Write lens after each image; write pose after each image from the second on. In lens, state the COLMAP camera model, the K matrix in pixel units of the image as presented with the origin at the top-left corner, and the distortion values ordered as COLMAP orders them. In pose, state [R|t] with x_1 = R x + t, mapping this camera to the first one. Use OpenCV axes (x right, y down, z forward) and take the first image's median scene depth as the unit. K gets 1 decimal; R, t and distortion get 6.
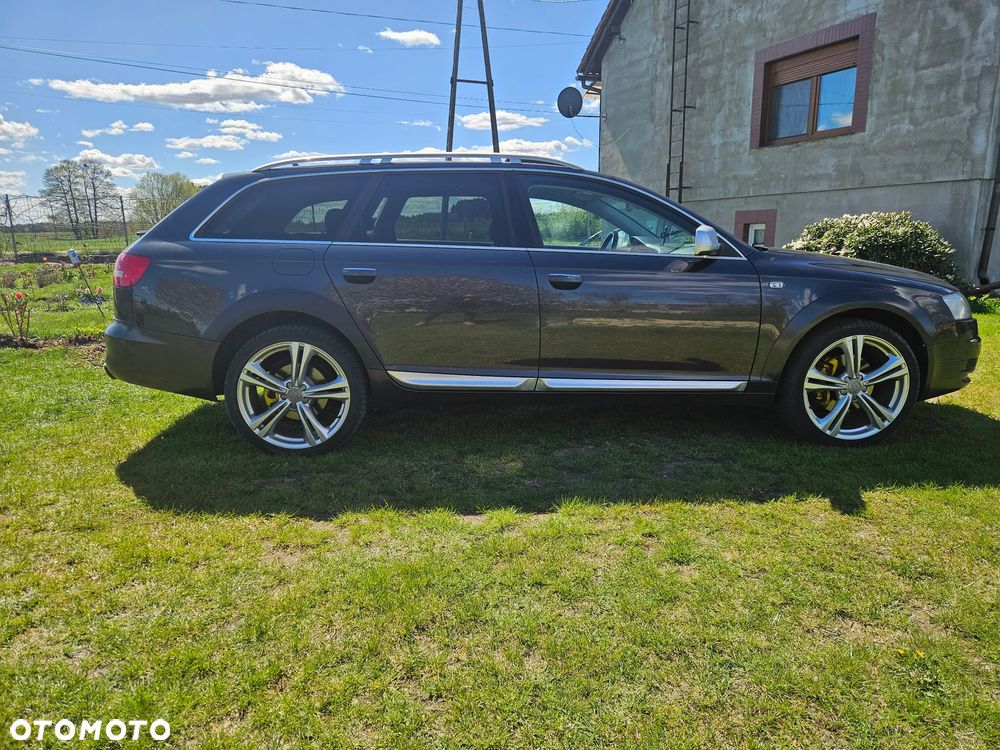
lens RADIAL K [[680.3, 0, 495.5], [0, 680.3, 375.5], [0, 0, 1]] dist [0.073189, -0.054300]
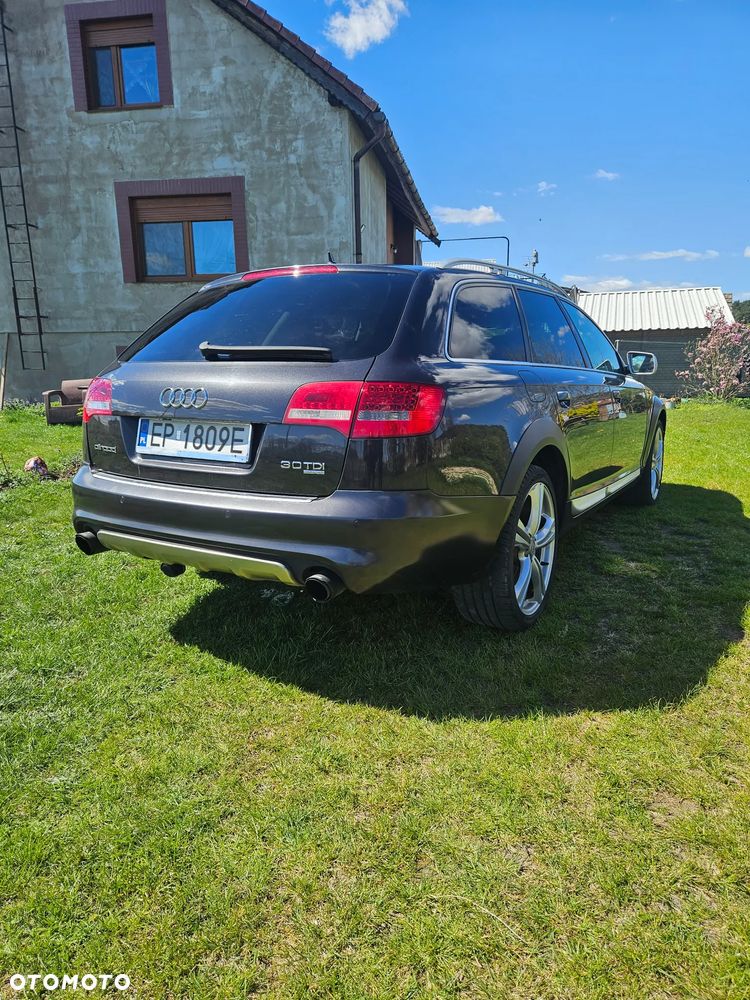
lens RADIAL K [[677.9, 0, 391.2], [0, 677.9, 511.2], [0, 0, 1]] dist [0.064539, -0.050975]
pose [[0.530889, -0.169905, 0.830235, -0.326248], [0.180289, 0.979912, 0.085251, -0.030510], [-0.828042, 0.104423, 0.550856, 0.211953]]
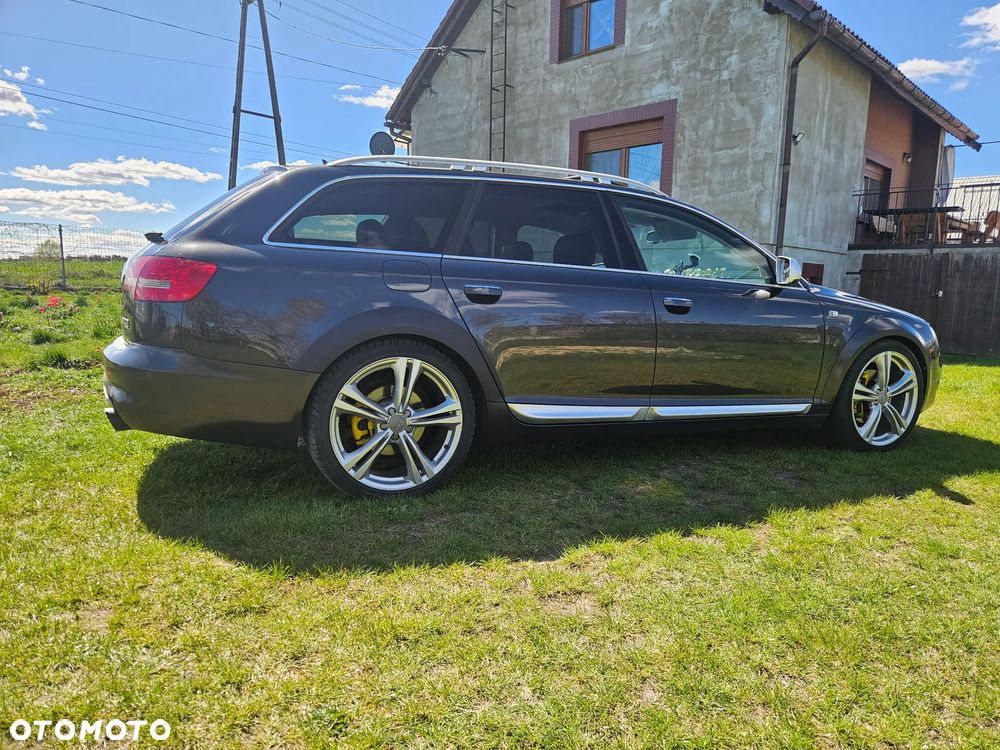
lens RADIAL K [[685.3, 0, 507.2], [0, 685.3, 383.6], [0, 0, 1]] dist [0.056918, -0.045103]
pose [[0.926704, -0.016569, 0.375426, -0.147746], [0.041807, 0.997372, -0.059178, 0.010923], [-0.373459, 0.070536, 0.924961, 0.058644]]
